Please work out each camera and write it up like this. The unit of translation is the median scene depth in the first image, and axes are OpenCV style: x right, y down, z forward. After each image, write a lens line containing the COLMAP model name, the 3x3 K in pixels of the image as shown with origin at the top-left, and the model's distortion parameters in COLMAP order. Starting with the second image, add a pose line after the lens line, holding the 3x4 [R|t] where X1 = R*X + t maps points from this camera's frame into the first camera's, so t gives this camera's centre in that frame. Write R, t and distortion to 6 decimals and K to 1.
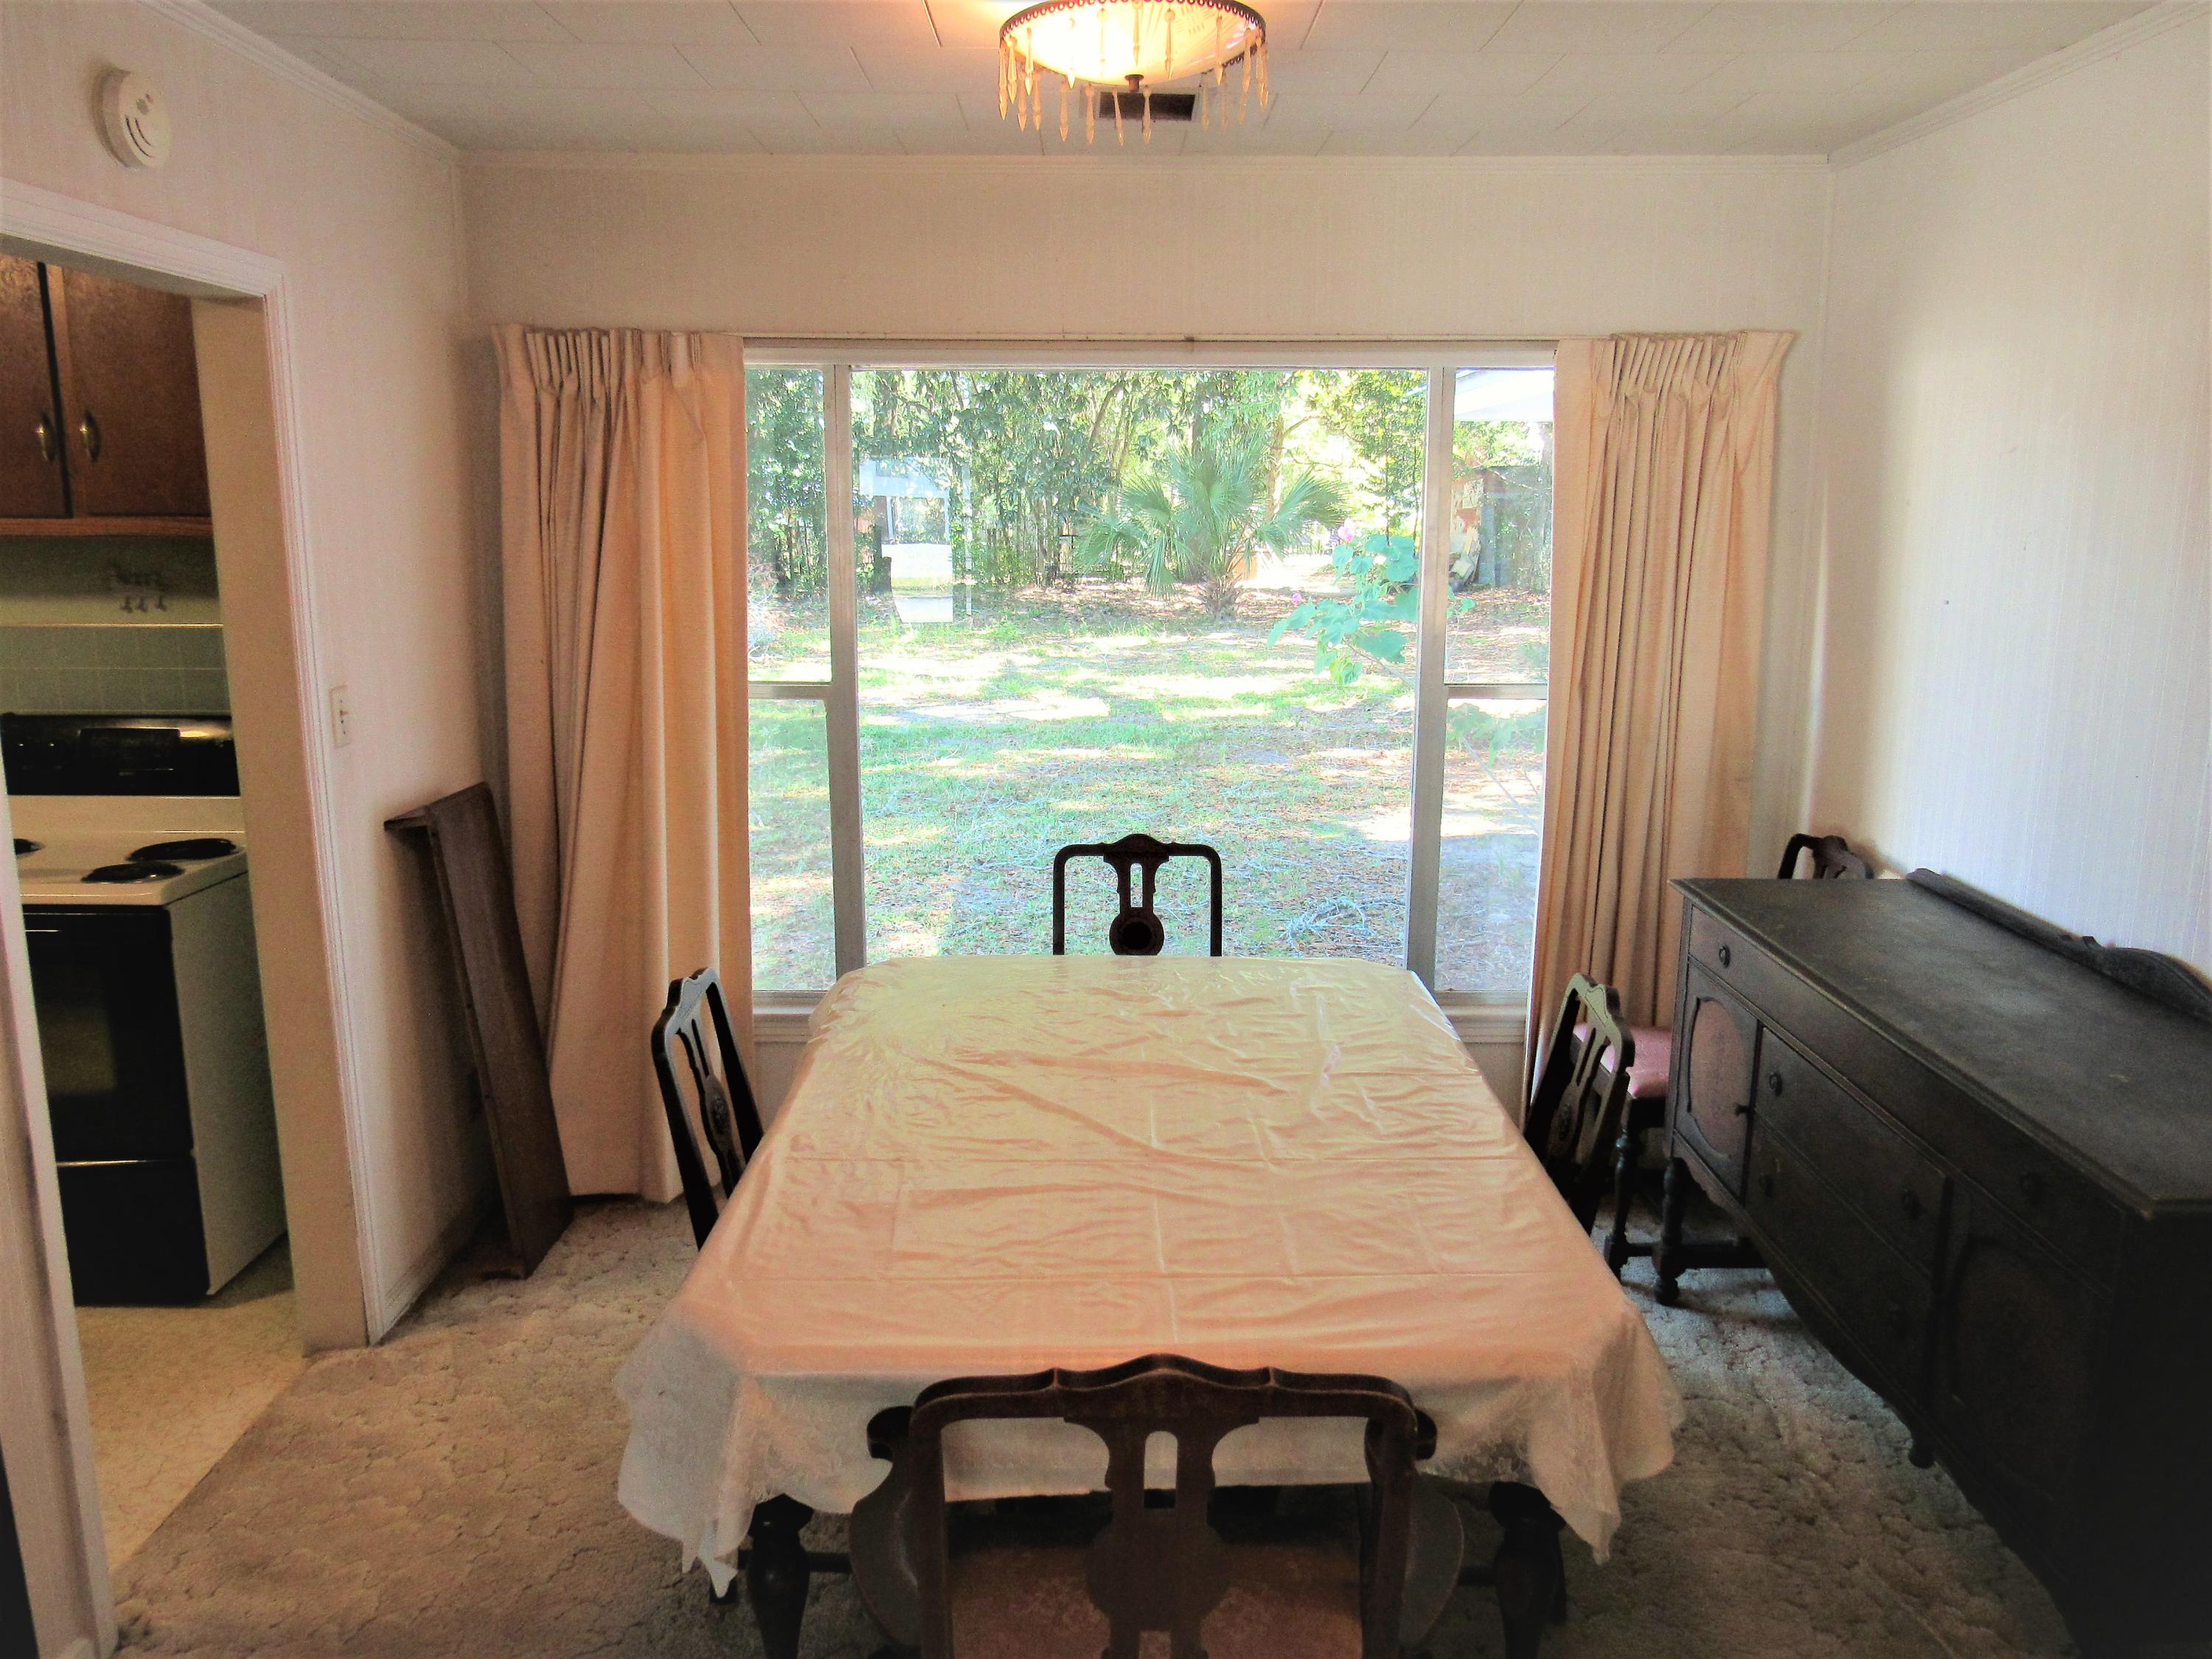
lens RADIAL K [[1574.7, 0, 1106.0], [0, 1574.7, 829.5], [0, 0, 1]] dist [-0.039731, 0.007852]
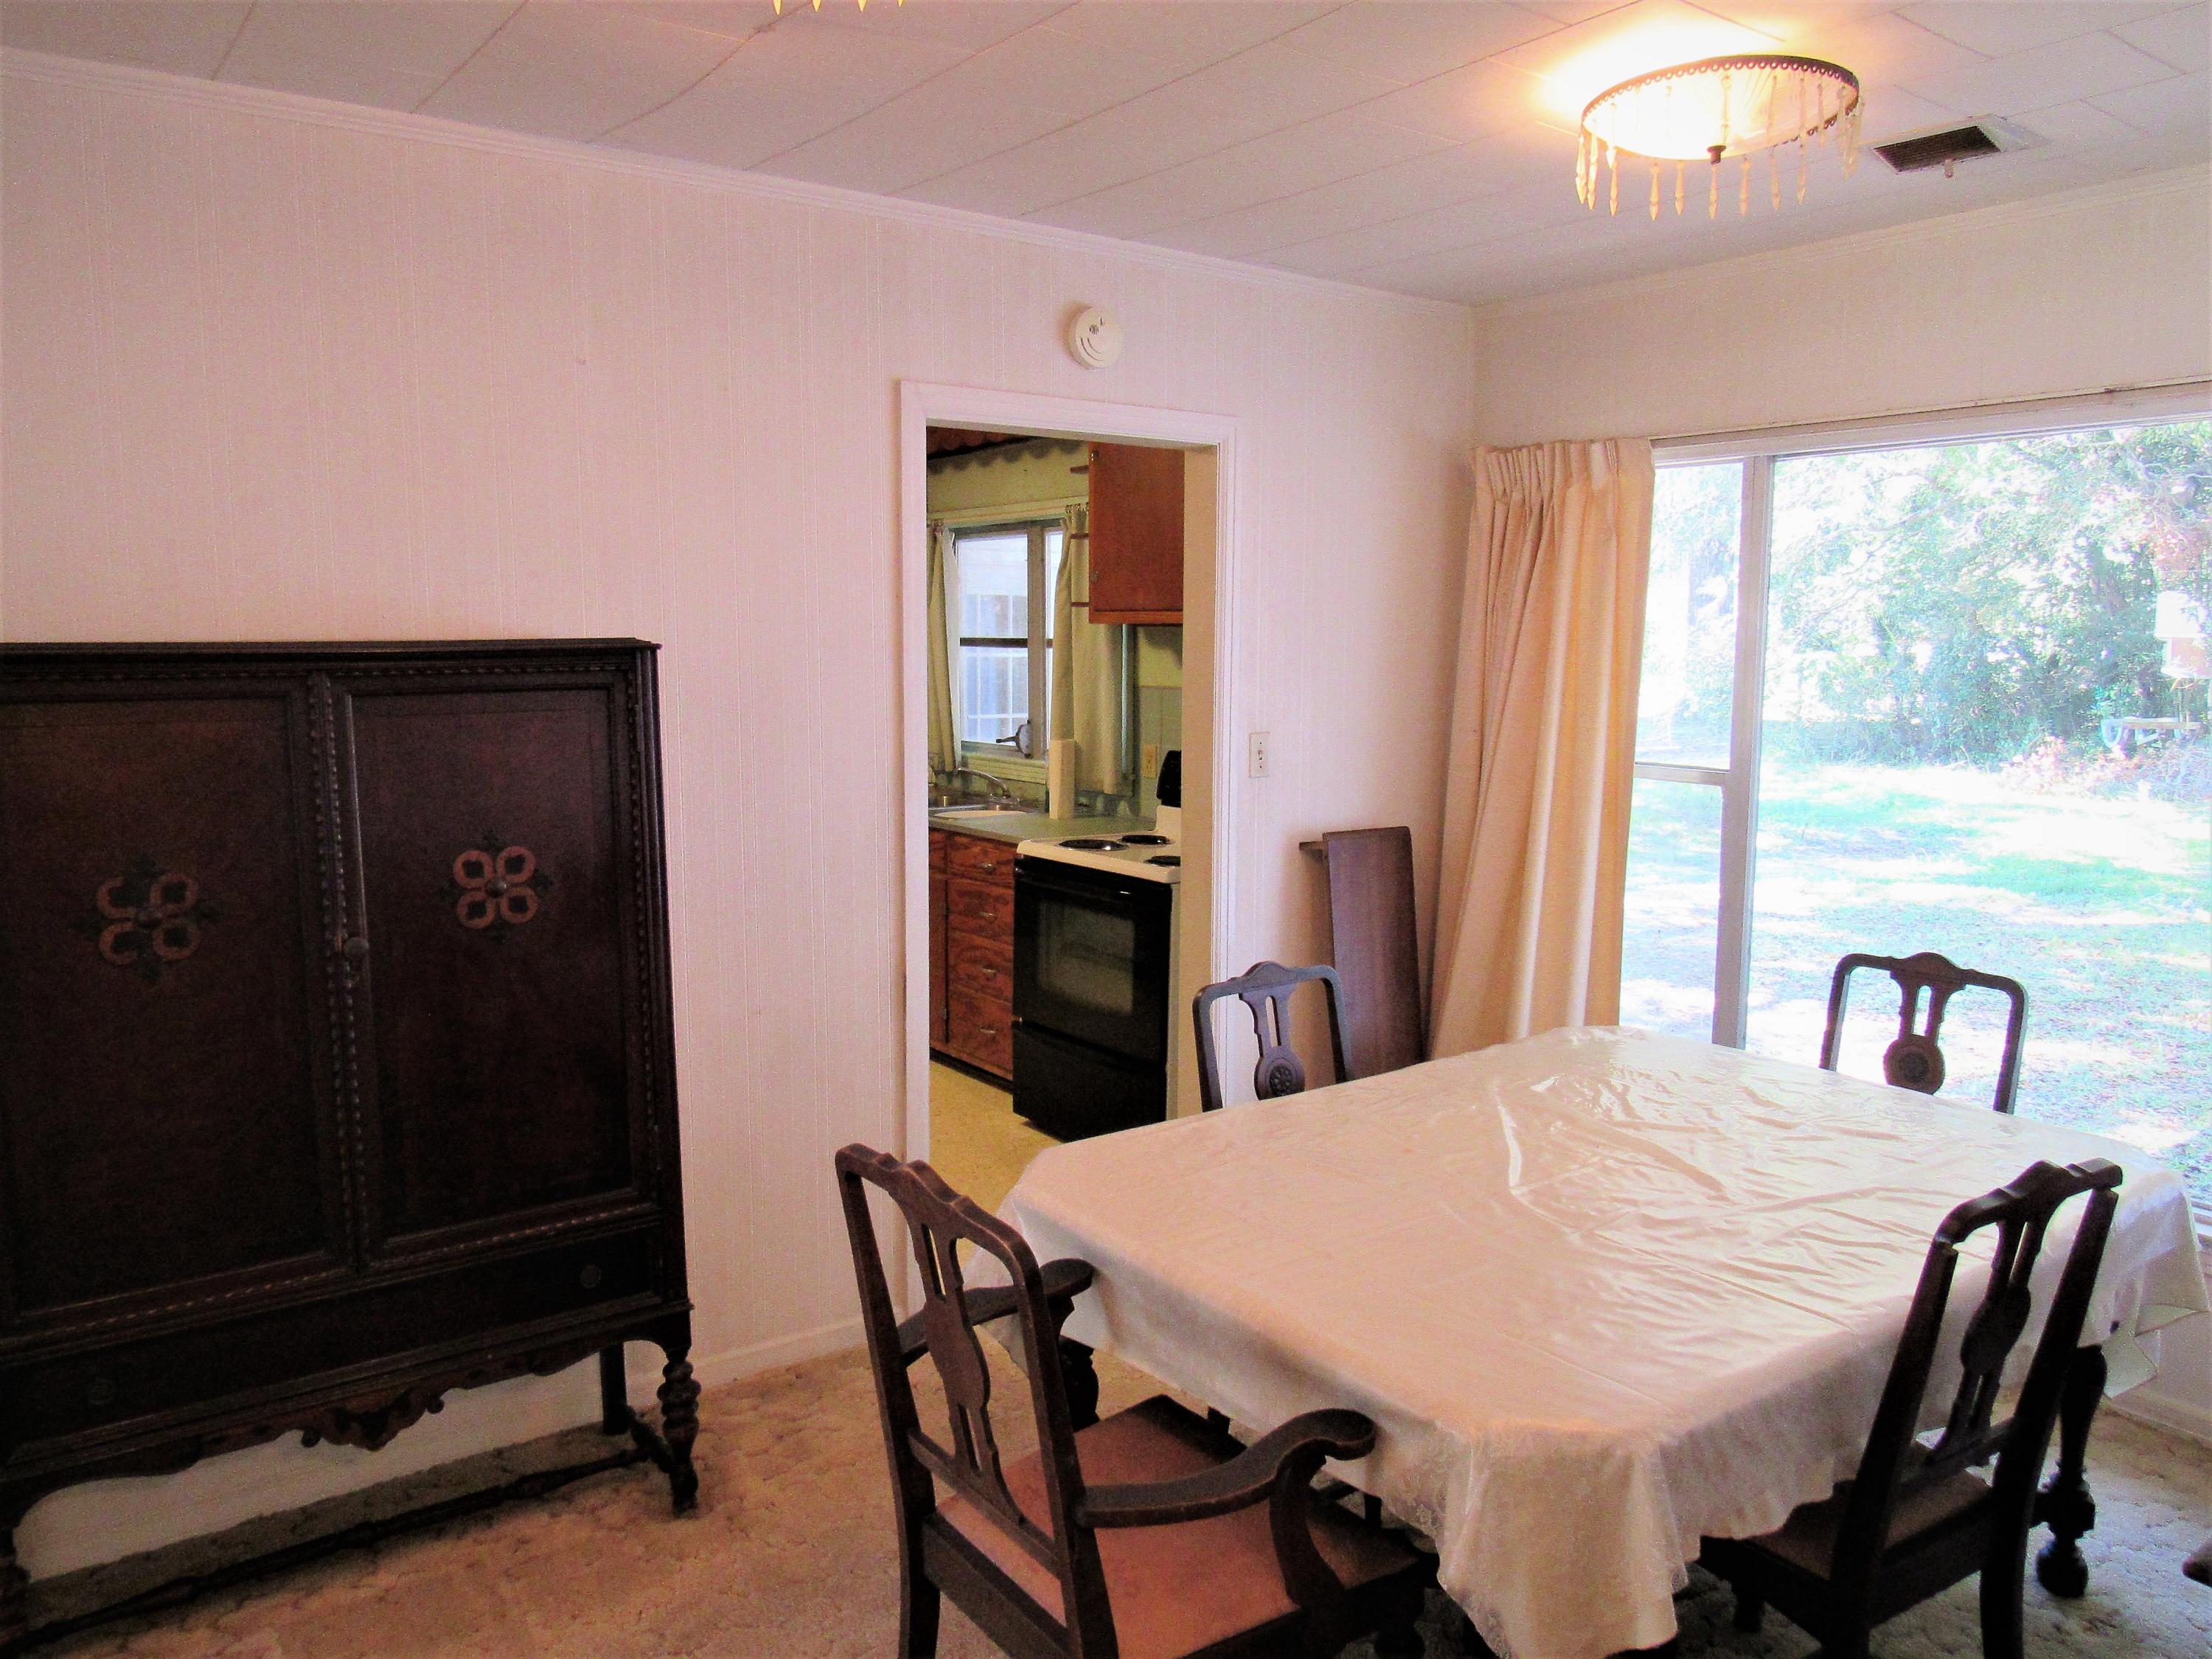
lens RADIAL K [[1574.7, 0, 1106.0], [0, 1574.7, 829.5], [0, 0, 1]] dist [-0.039731, 0.007852]
pose [[0.581220, 0.095878, -0.808078, 0.448140], [-0.162723, 0.986672, 0.000028, 0.009717], [0.797311, 0.131476, 0.589075, 0.109384]]
